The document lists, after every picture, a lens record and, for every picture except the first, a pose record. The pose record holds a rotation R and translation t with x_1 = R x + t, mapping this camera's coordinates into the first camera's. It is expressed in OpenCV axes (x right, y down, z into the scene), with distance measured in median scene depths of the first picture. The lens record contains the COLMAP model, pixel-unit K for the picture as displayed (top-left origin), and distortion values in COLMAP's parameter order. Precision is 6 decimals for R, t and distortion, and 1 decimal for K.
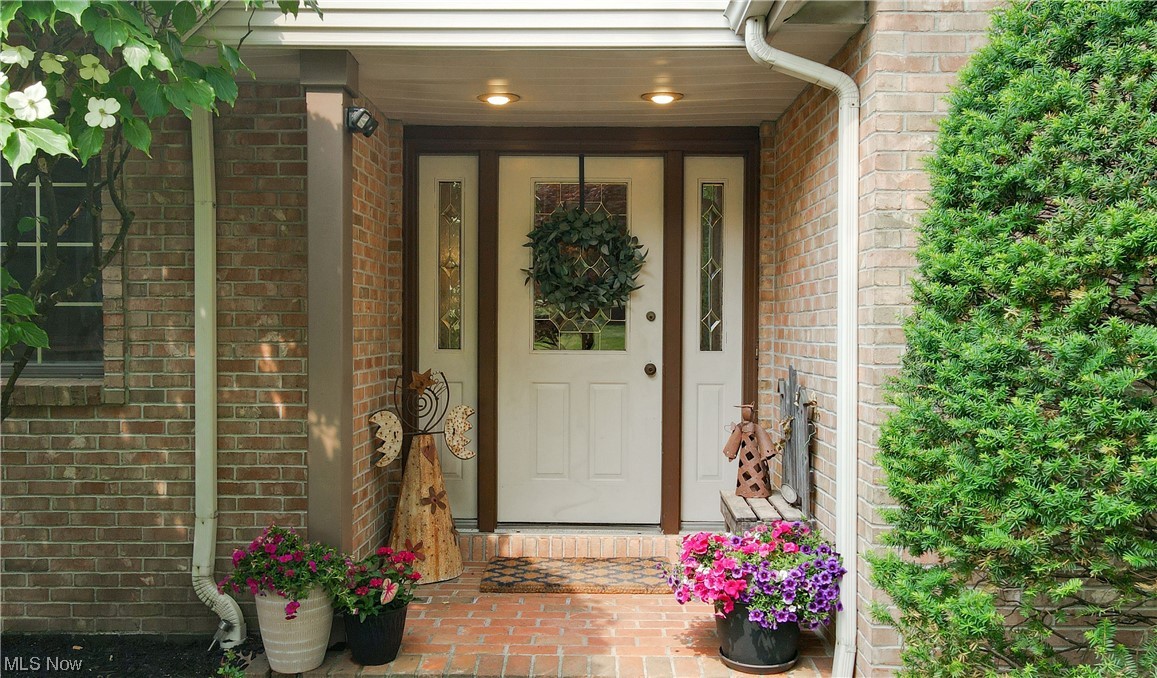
lens RADIAL K [[946.6, 0, 578.4], [0, 946.6, 339.6], [0, 0, 1]] dist [-0.007376, -0.001635]
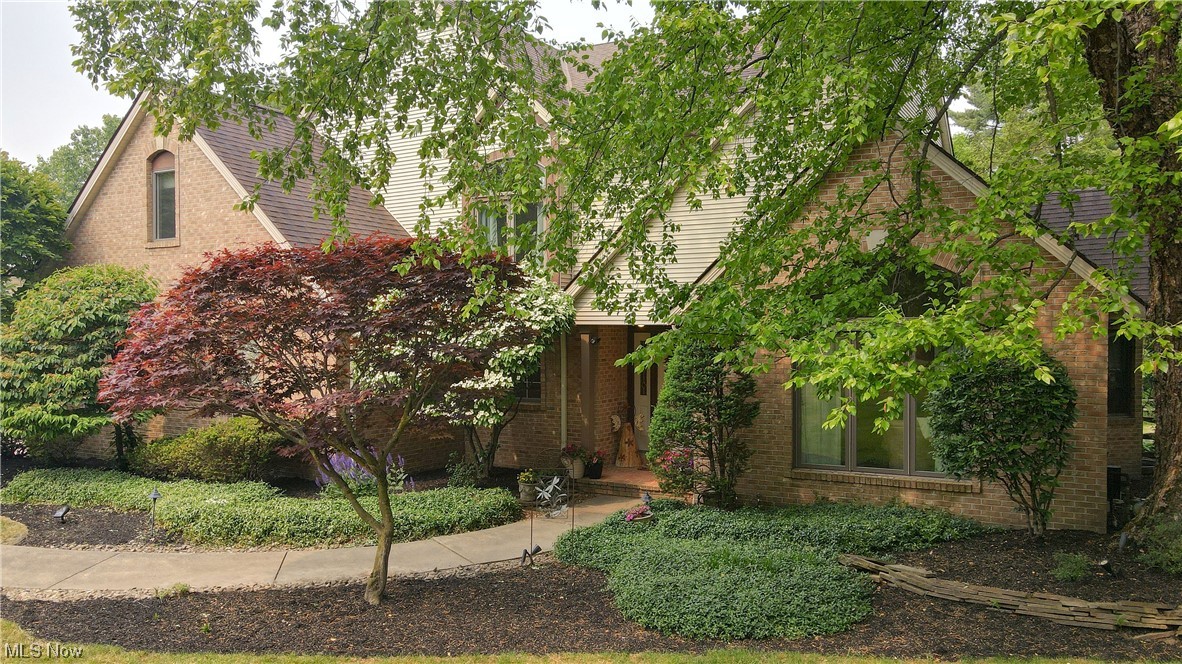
lens RADIAL K [[948.7, 0, 590.5], [0, 948.7, 337.3], [0, 0, 1]] dist [0.007044, 0.005359]
pose [[0.867855, 0.004619, -0.496796, 1.533242], [-0.000756, 0.999968, 0.007977, -0.249715], [0.496817, -0.006547, 0.867831, -2.162005]]
